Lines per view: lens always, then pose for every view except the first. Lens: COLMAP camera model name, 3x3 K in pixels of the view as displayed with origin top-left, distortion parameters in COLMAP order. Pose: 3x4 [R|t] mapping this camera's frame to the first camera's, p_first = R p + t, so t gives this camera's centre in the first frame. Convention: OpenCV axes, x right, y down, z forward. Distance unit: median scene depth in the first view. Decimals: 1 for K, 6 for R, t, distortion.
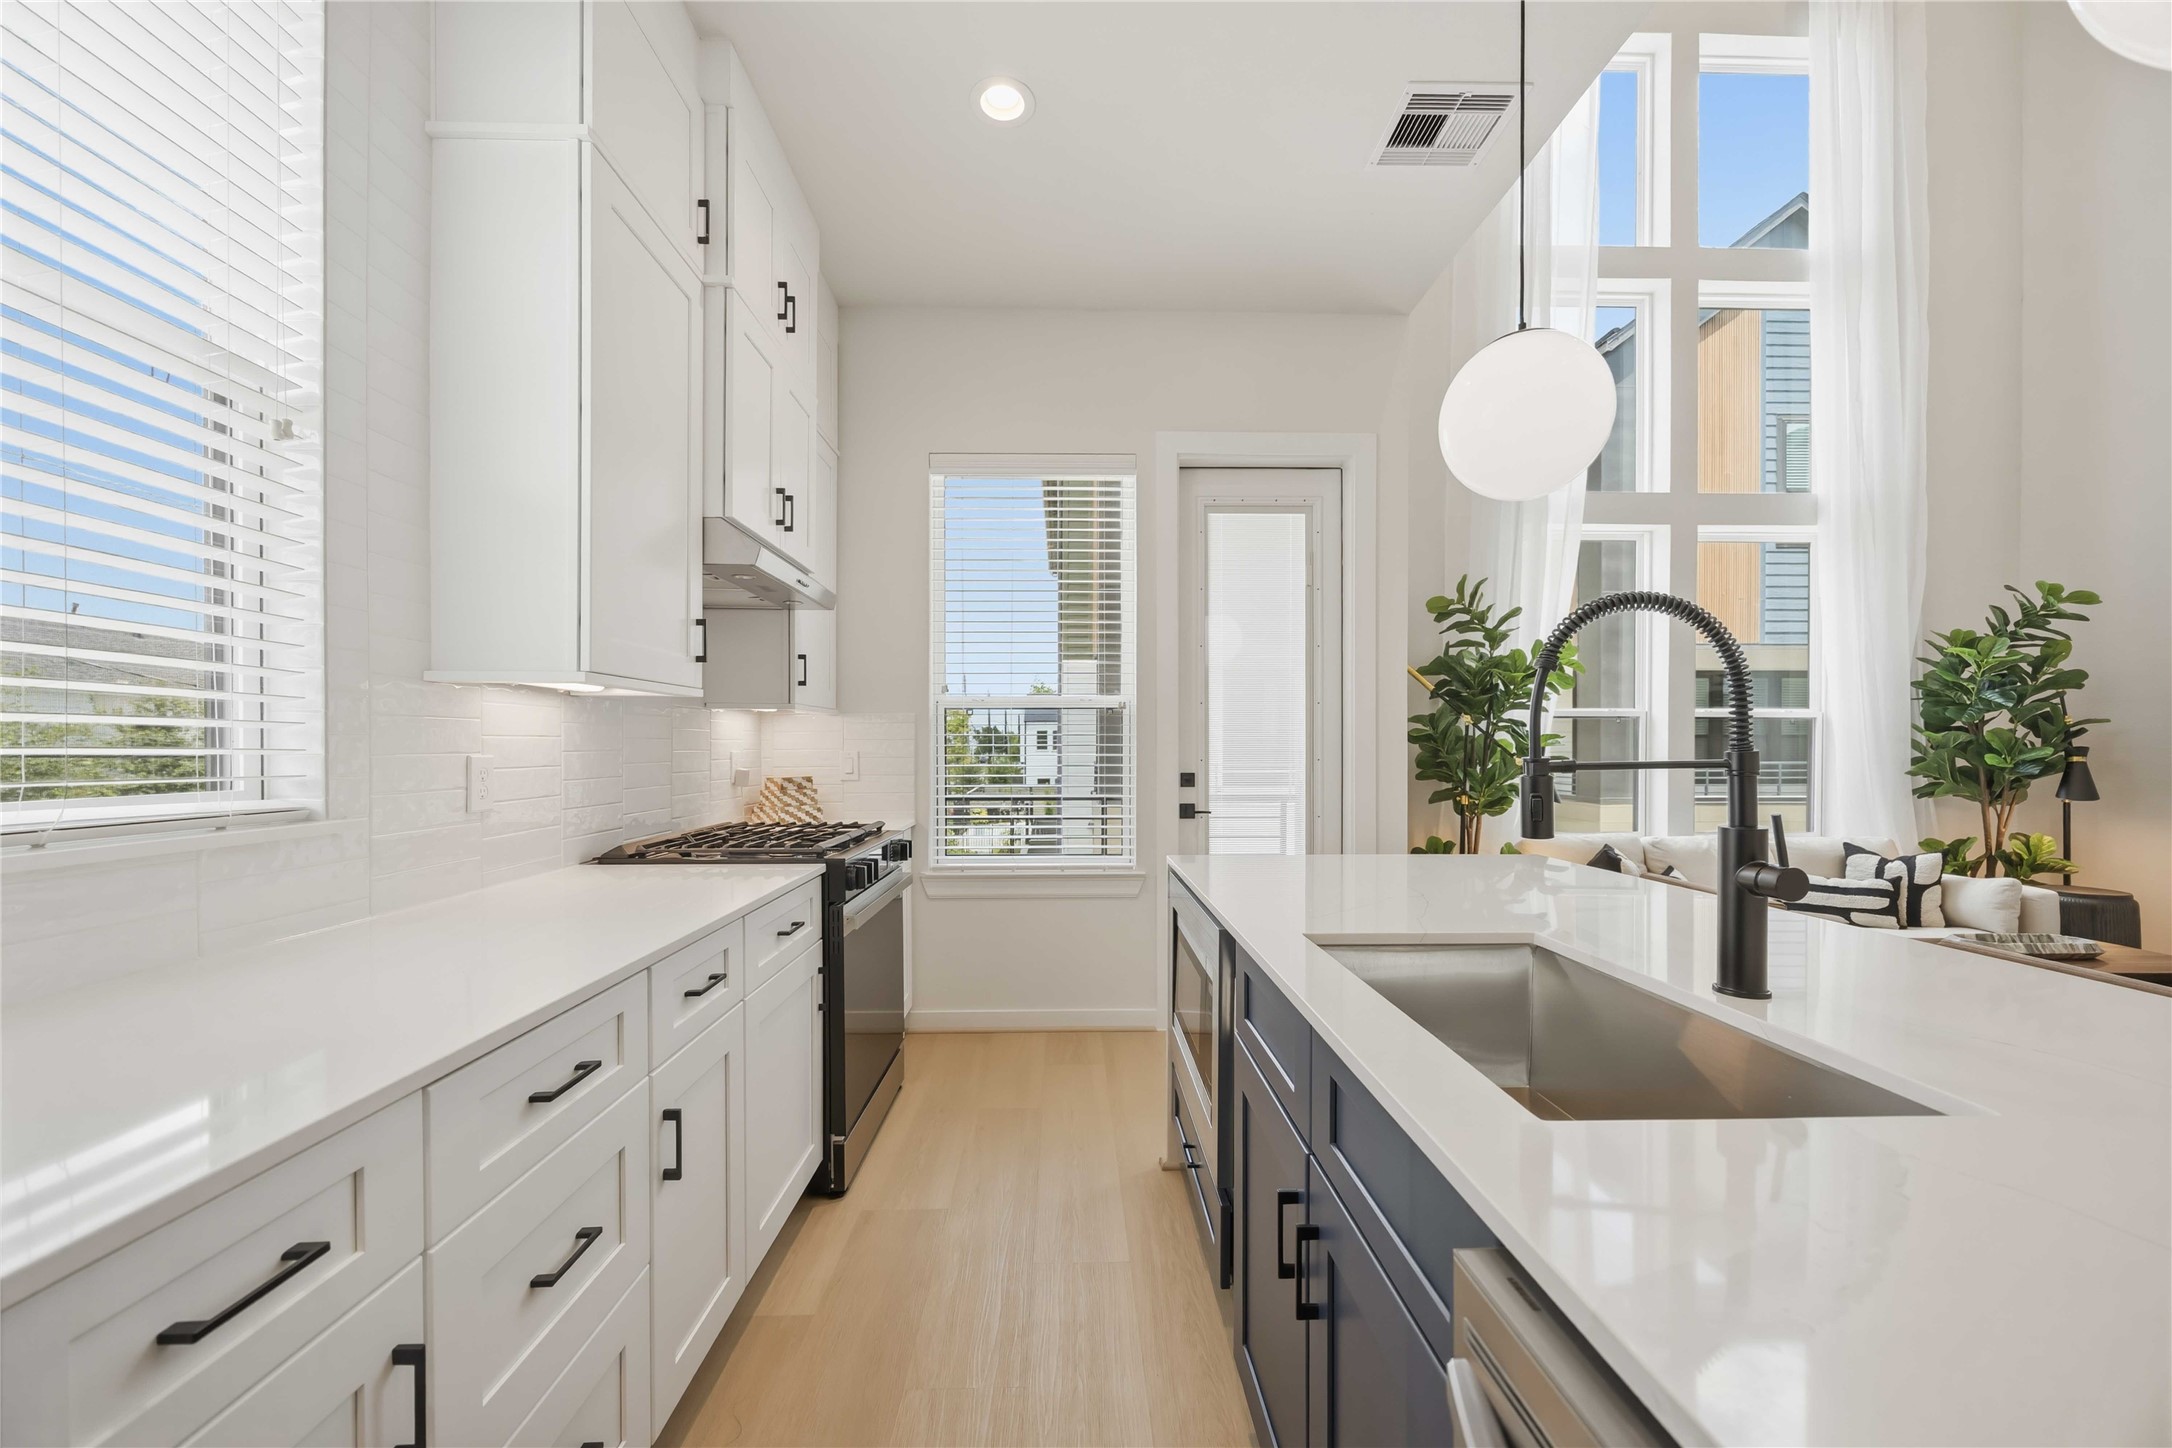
lens RADIAL K [[833.9, 0, 1082.3], [0, 833.9, 744.9], [0, 0, 1]] dist [0.000571, -0.000953]
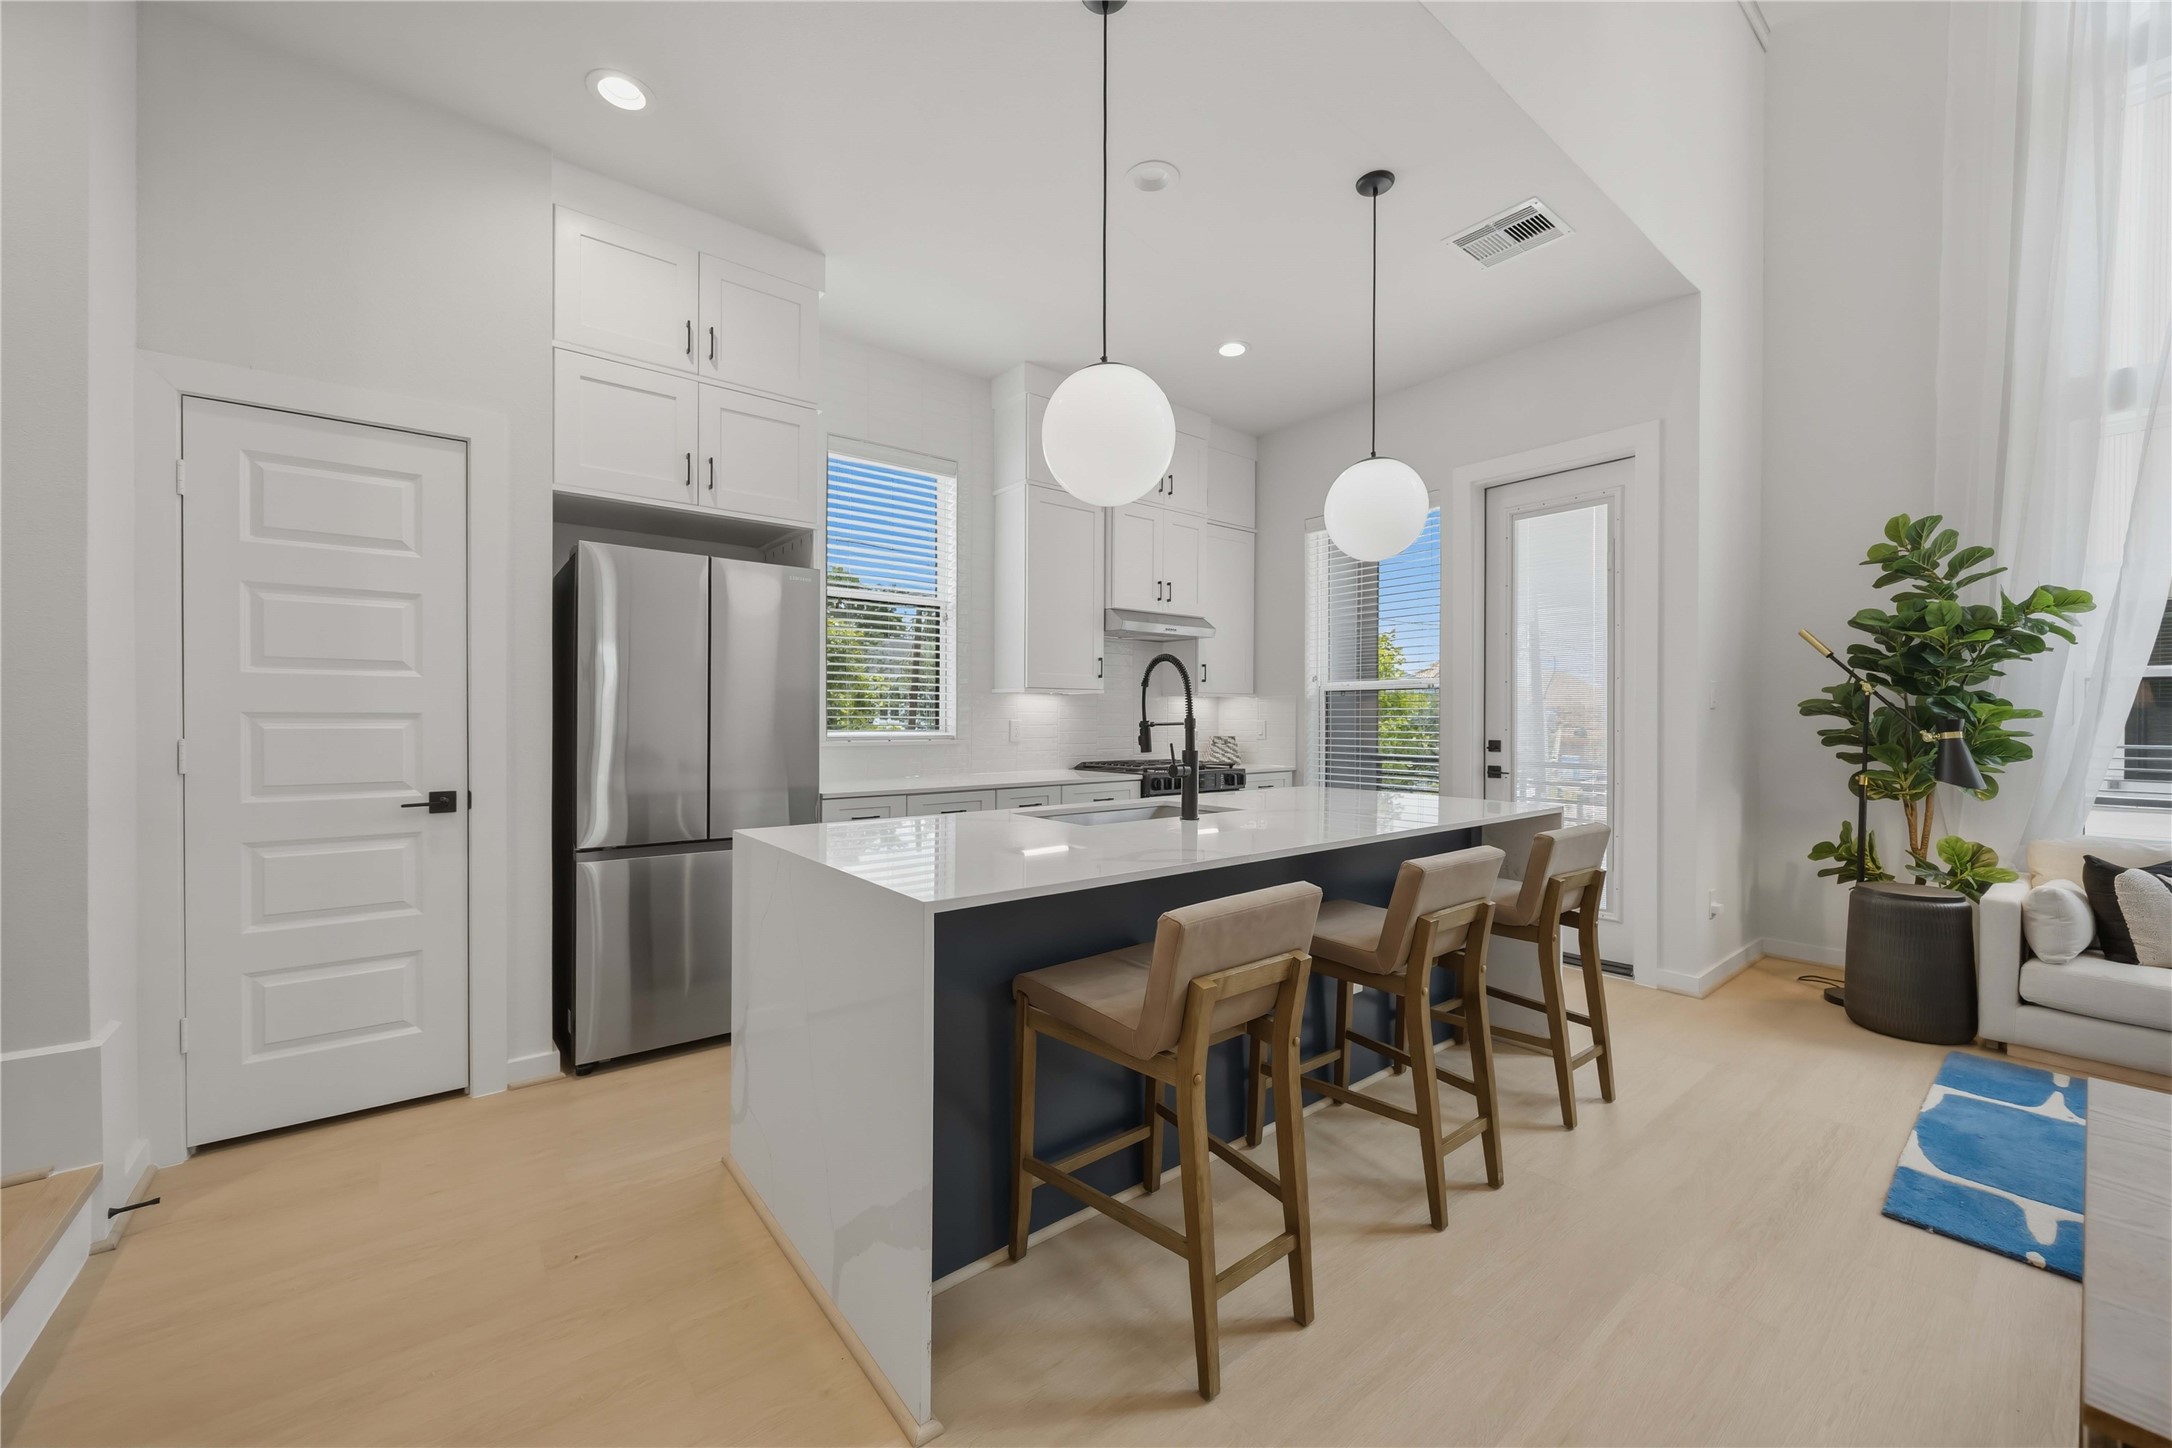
lens RADIAL K [[833.9, 0, 1087.8], [0, 833.9, 721.7], [0, 0, 1]] dist [0.000571, -0.000953]
pose [[0.605619, 0.004059, -0.795744, 0.723084], [-0.002498, 0.999992, 0.003199, 0.004585], [0.795751, 0.000050, 0.605624, -0.194192]]
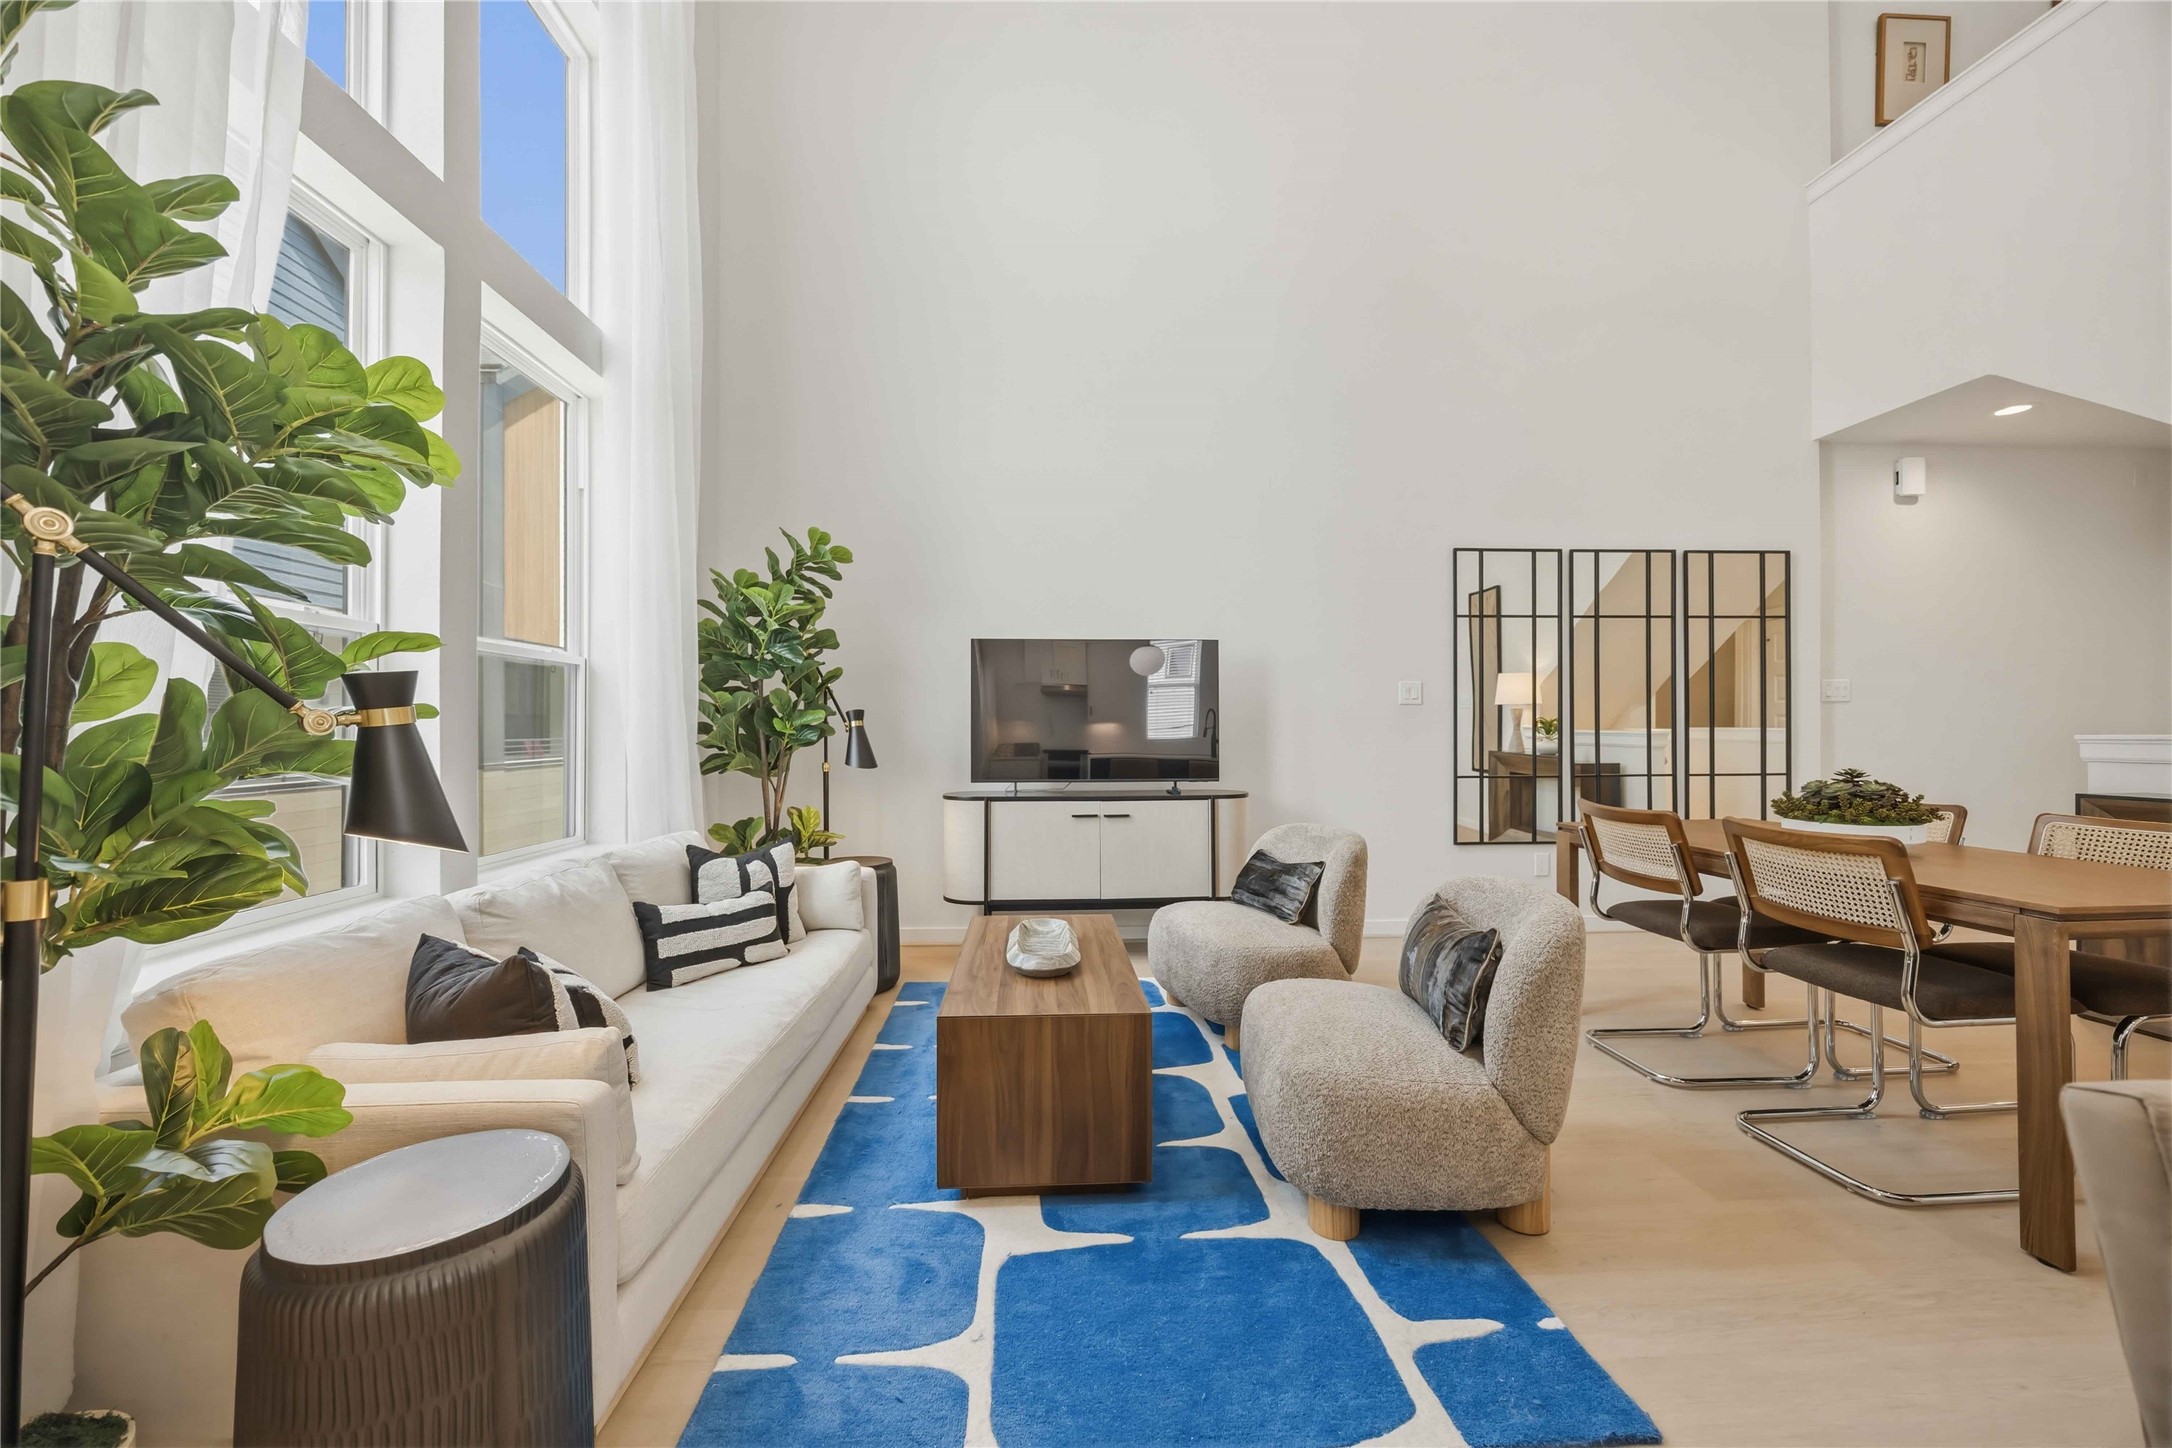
lens RADIAL K [[833.9, 0, 1071.3], [0, 833.9, 724.9], [0, 0, 1]] dist [0.000571, -0.000953]
pose [[-0.038037, 0.008328, 0.999242, 0.254736], [0.001006, 0.999965, -0.008296, 0.027937], [-0.999276, 0.000690, -0.038044, 0.813835]]
